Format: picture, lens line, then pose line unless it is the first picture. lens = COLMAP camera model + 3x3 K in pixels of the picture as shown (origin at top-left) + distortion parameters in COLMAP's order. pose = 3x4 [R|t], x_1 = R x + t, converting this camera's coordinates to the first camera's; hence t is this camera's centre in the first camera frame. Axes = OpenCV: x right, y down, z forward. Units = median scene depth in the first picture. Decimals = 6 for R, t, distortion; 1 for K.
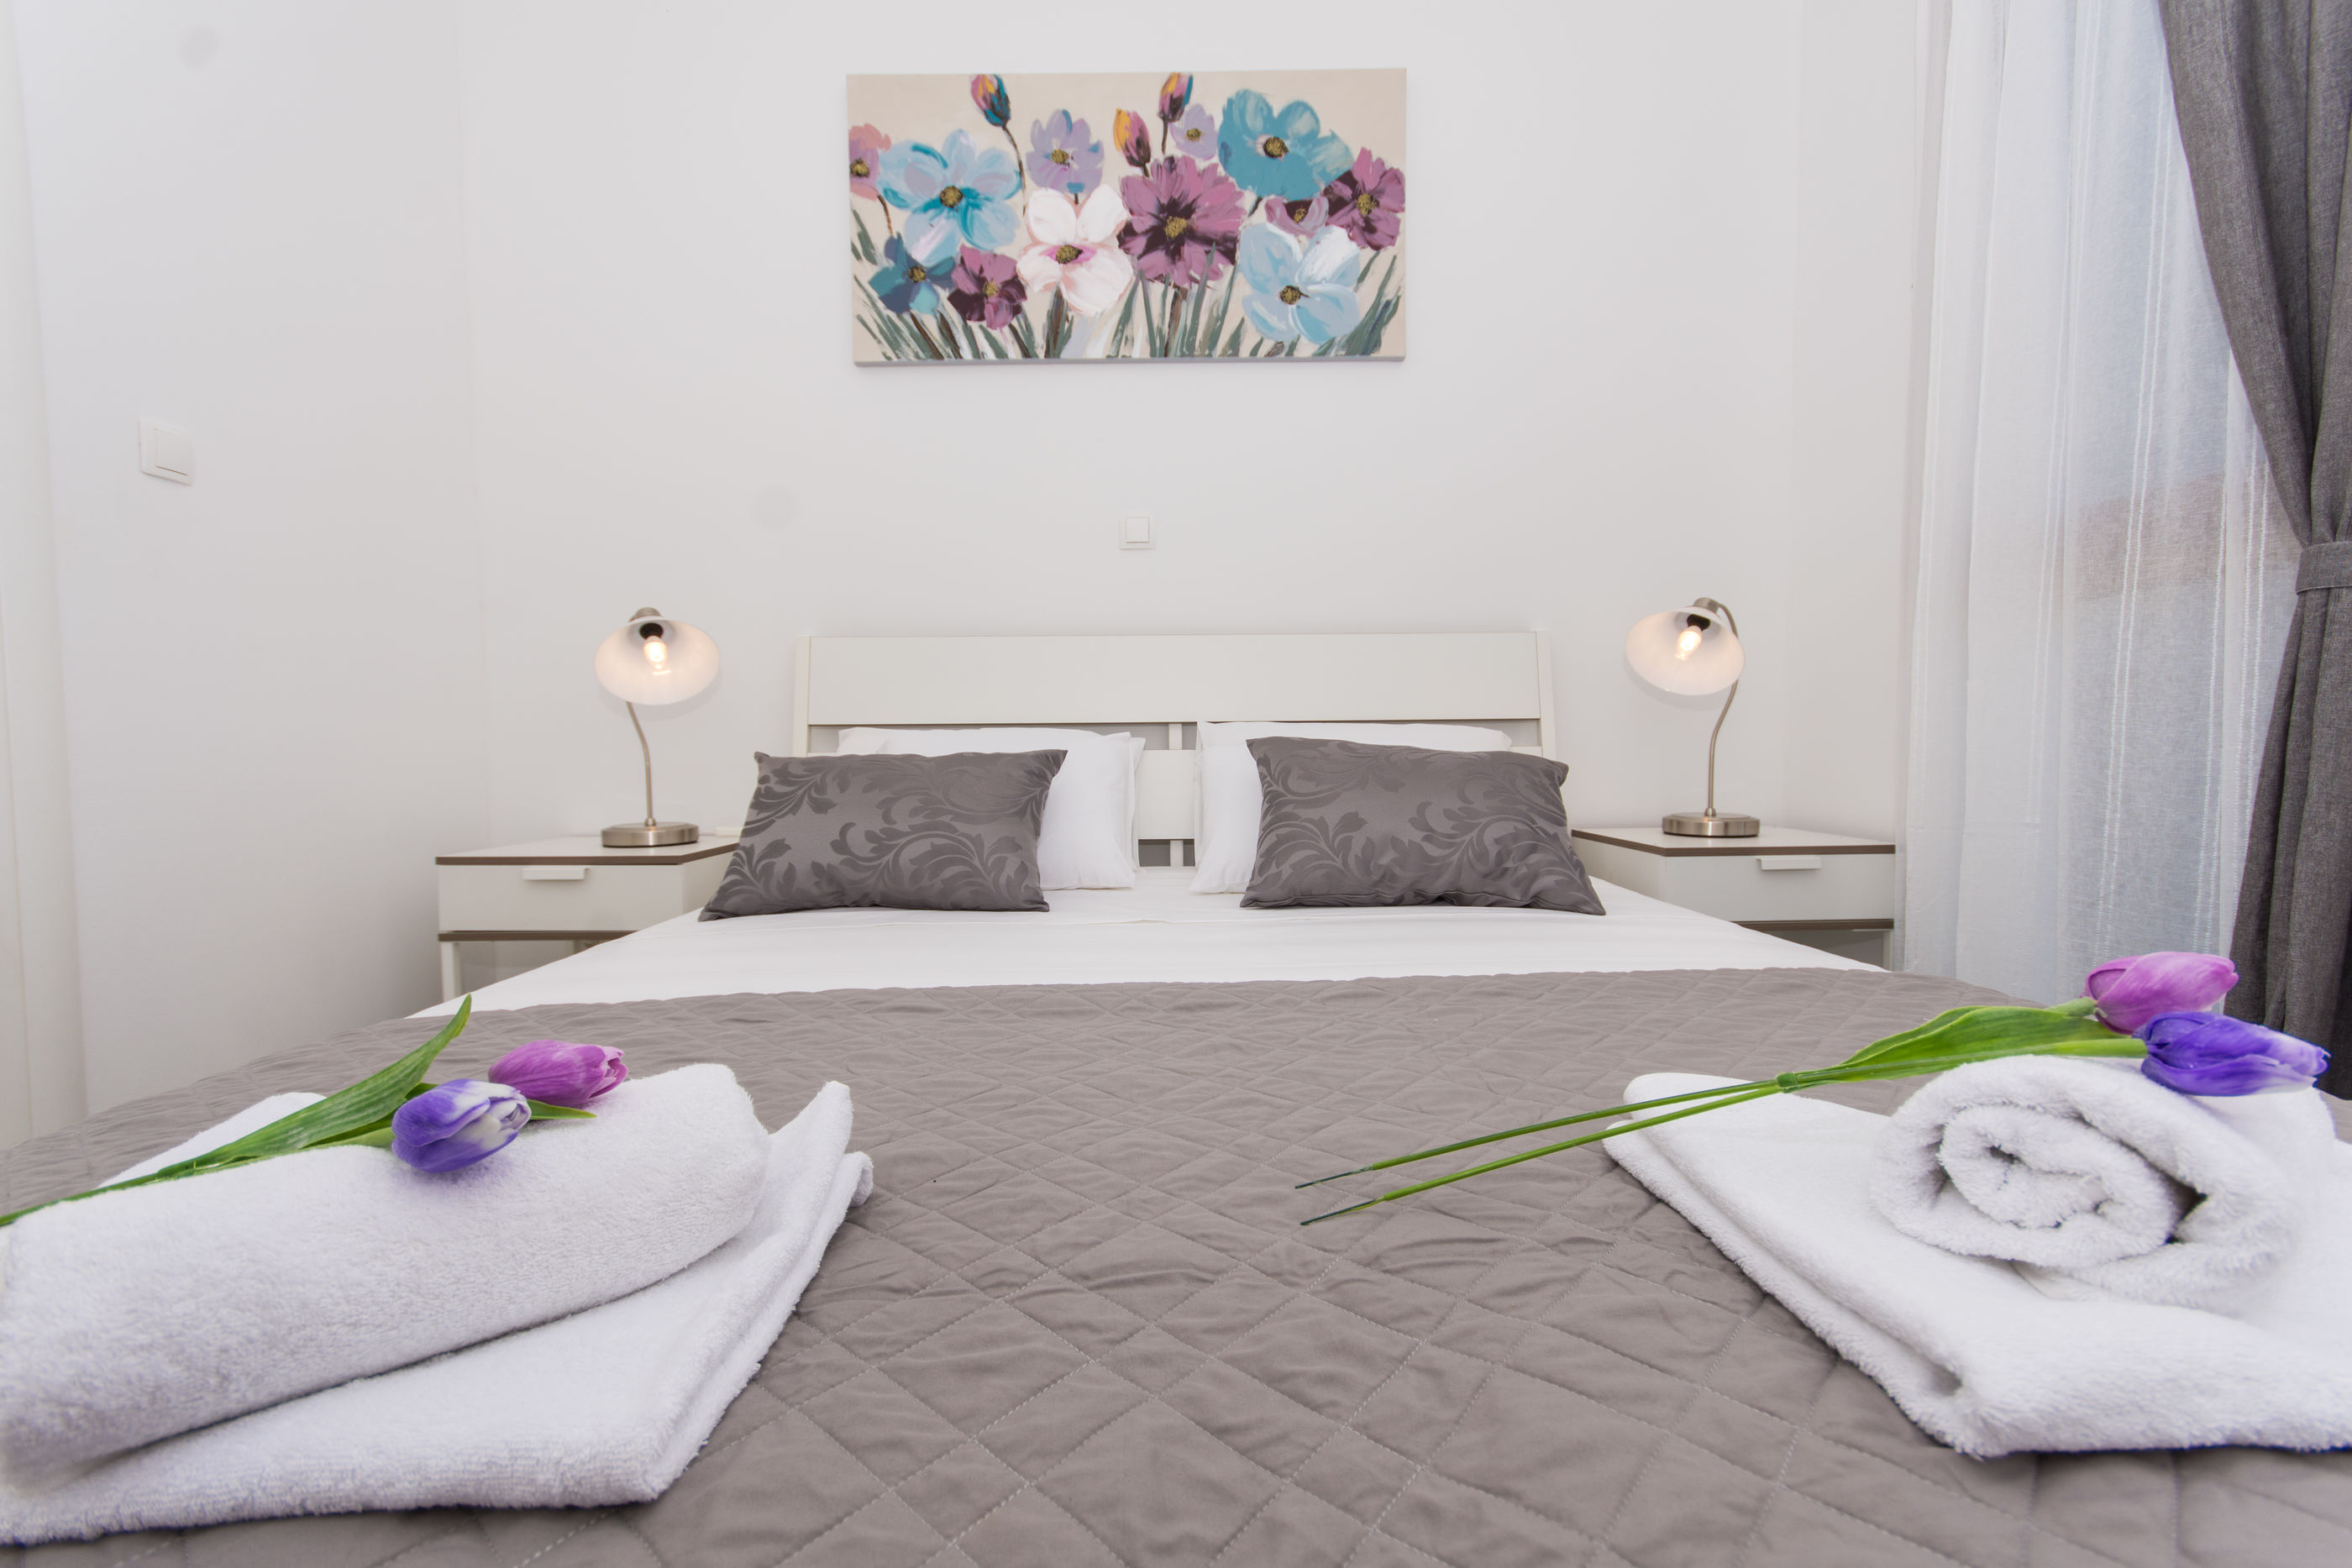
lens RADIAL K [[1030.1, 0, 1178.9], [0, 1030.1, 794.0], [0, 0, 1]] dist [0.000702, -0.002477]
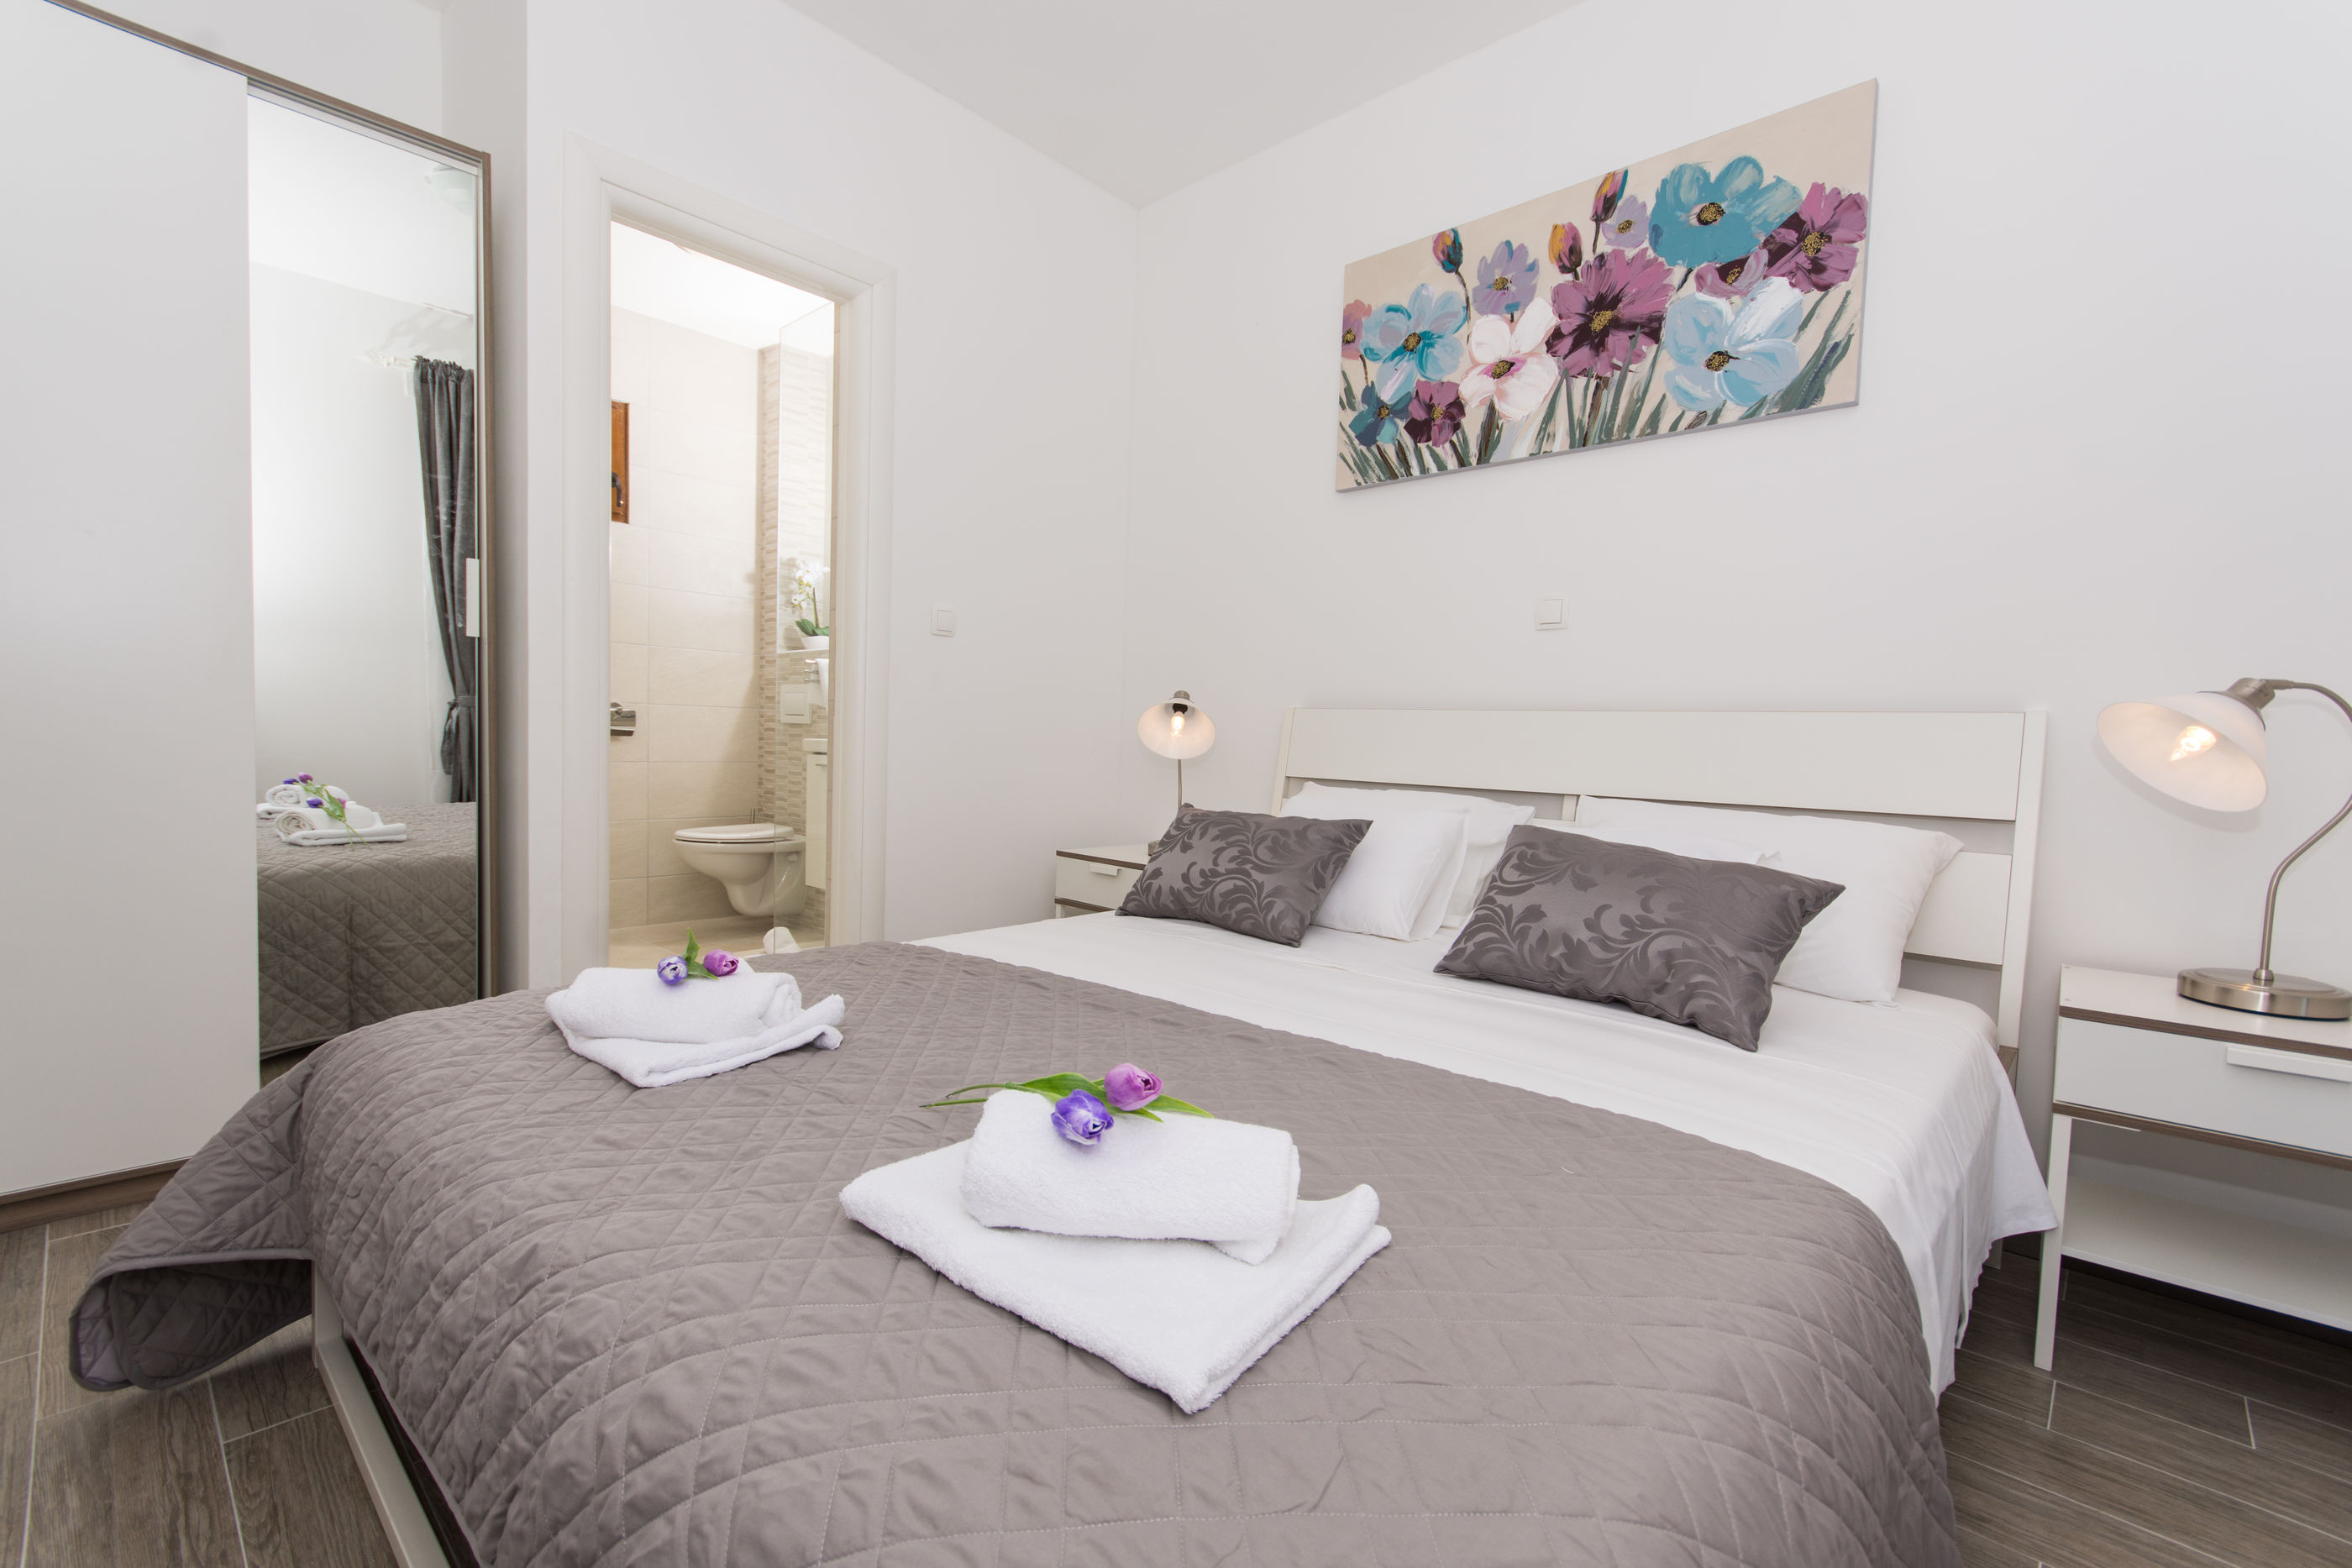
lens RADIAL K [[1030.1, 0, 1161.9], [0, 1030.1, 781.0], [0, 0, 1]] dist [0.000702, -0.002477]
pose [[0.718717, 0.059616, -0.692743, 0.426459], [-0.072752, 0.997296, 0.010344, -0.064230], [0.691486, 0.042964, 0.721111, -0.038301]]
